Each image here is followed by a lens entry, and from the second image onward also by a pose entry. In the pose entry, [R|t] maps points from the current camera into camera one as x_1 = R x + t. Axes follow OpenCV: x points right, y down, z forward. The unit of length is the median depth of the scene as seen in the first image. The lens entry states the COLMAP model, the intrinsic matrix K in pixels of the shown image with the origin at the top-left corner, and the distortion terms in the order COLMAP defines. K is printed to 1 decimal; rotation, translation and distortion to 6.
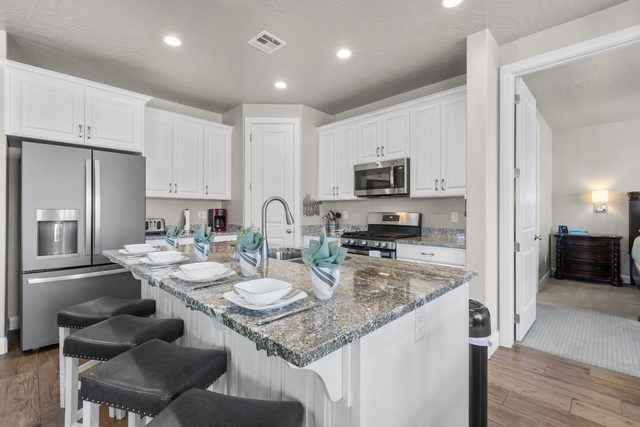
lens RADIAL K [[289.8, 0, 322.9], [0, 289.8, 207.3], [0, 0, 1]] dist [0.001013, 0.000572]
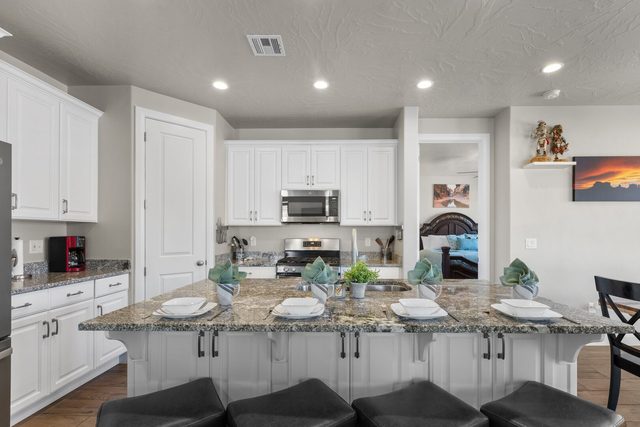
lens RADIAL K [[309.7, 0, 321.2], [0, 309.7, 228.5], [0, 0, 1]] dist [0.002030, 0.000366]
pose [[0.721550, 0.006406, 0.692333, -0.559361], [-0.008510, 0.999964, -0.000383, -0.019945], [-0.692310, -0.005616, 0.721578, 0.175307]]
